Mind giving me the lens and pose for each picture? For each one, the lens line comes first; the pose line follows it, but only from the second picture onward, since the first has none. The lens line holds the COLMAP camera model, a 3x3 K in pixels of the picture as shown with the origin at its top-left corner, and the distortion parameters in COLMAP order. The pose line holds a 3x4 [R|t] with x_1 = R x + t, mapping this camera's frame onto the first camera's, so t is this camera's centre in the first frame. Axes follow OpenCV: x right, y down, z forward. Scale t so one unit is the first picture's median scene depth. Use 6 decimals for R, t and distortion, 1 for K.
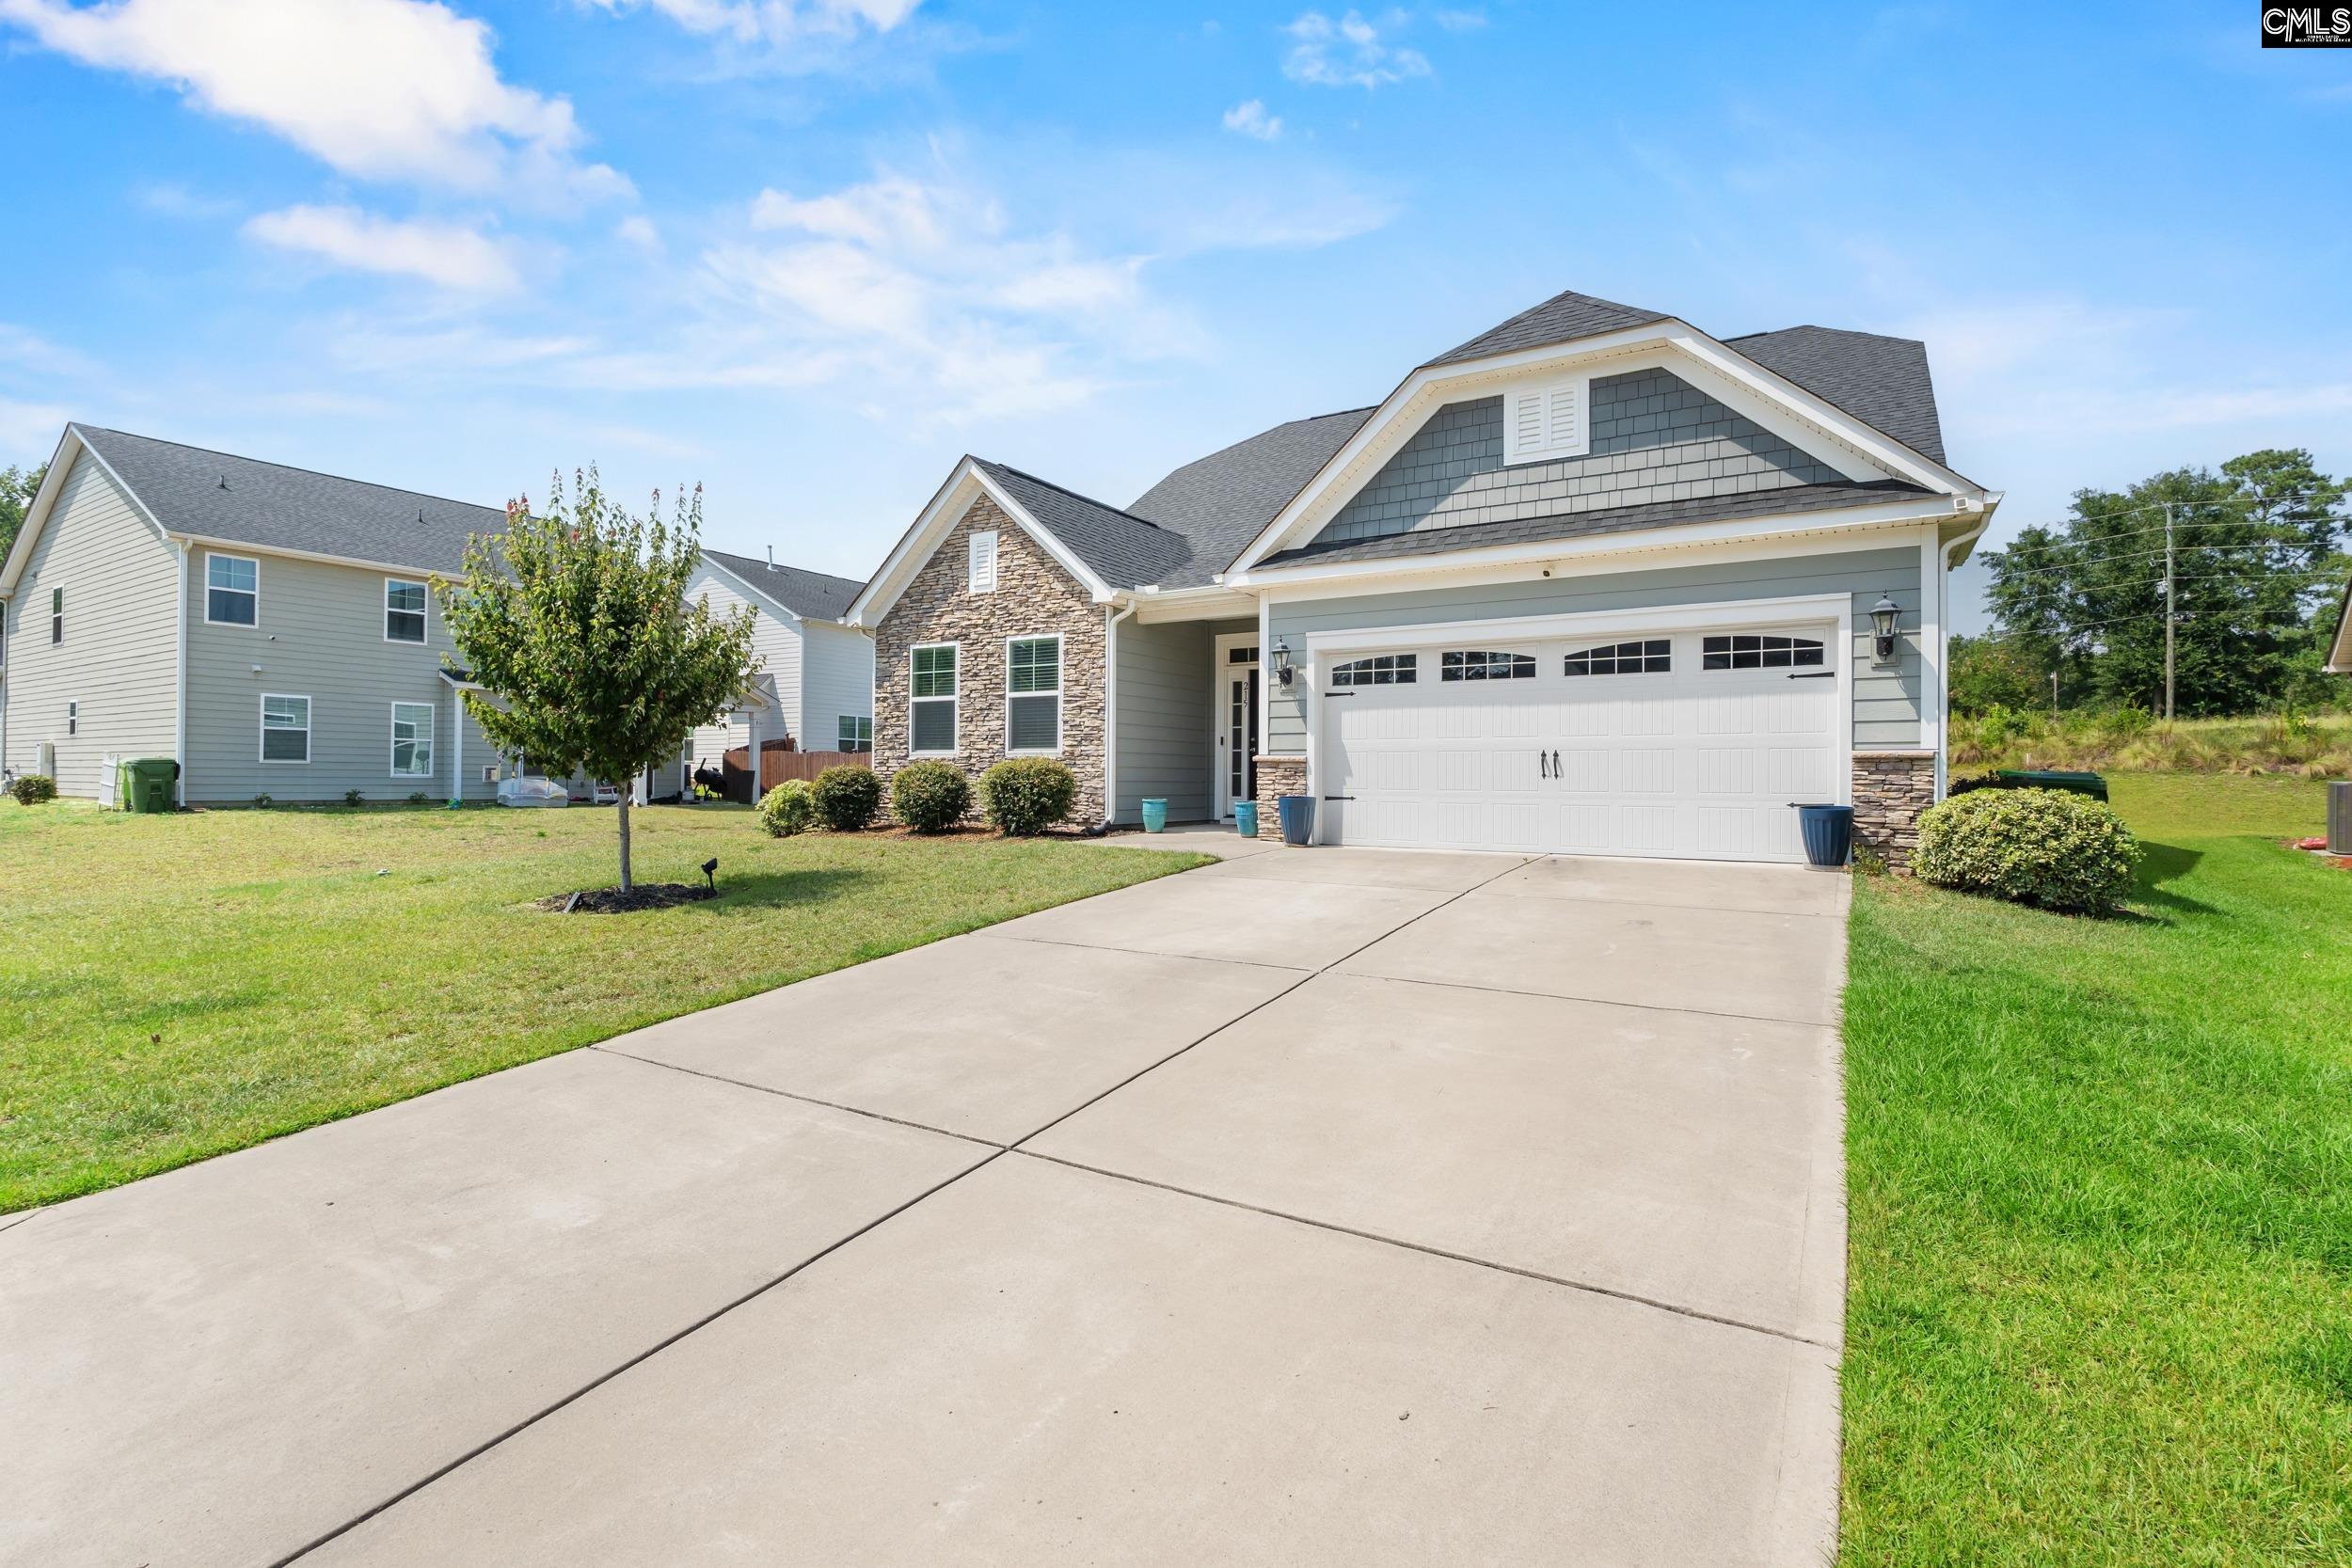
lens RADIAL K [[1080.4, 0, 1176.0], [0, 1080.4, 784.0], [0, 0, 1]] dist [-0.008036, -0.000489]
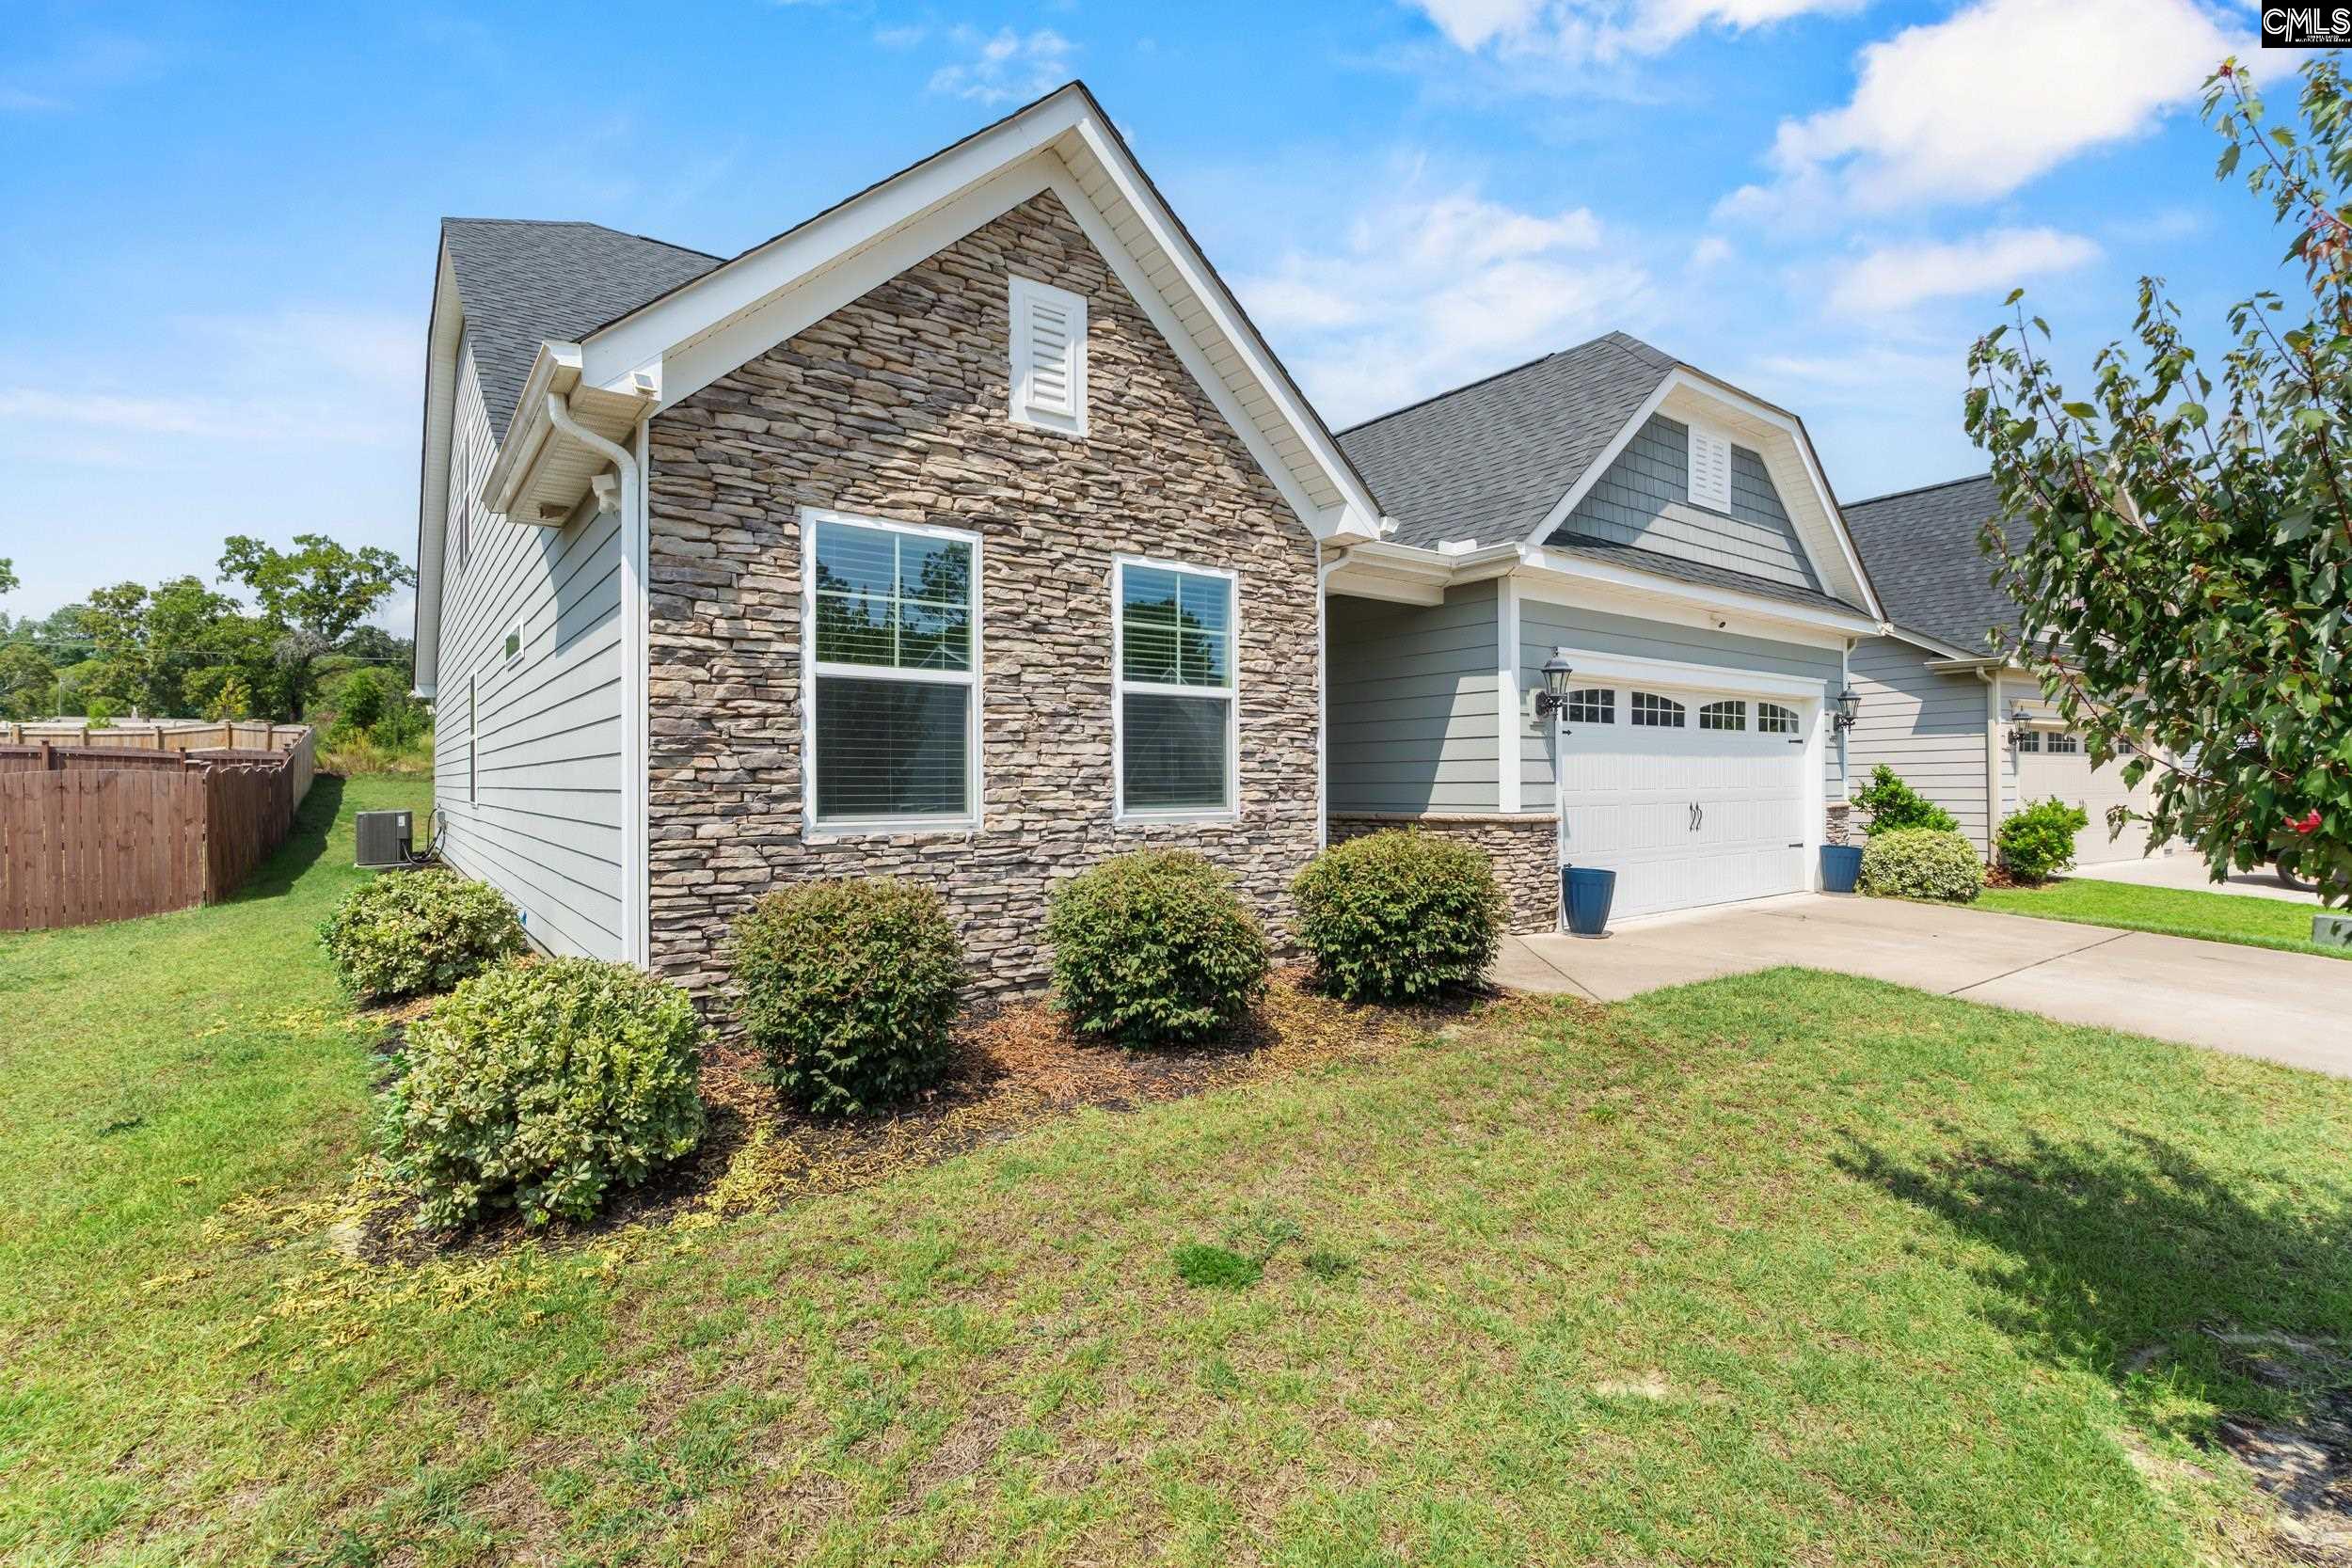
lens RADIAL K [[1063.8, 0, 1176.0], [0, 1063.8, 784.0], [0, 0, 1]] dist [-0.000739, 0.000036]
pose [[0.361637, -0.010515, 0.932260, -0.550639], [0.011446, 0.999911, 0.006838, -0.045371], [-0.932249, 0.008198, 0.361725, 0.821880]]
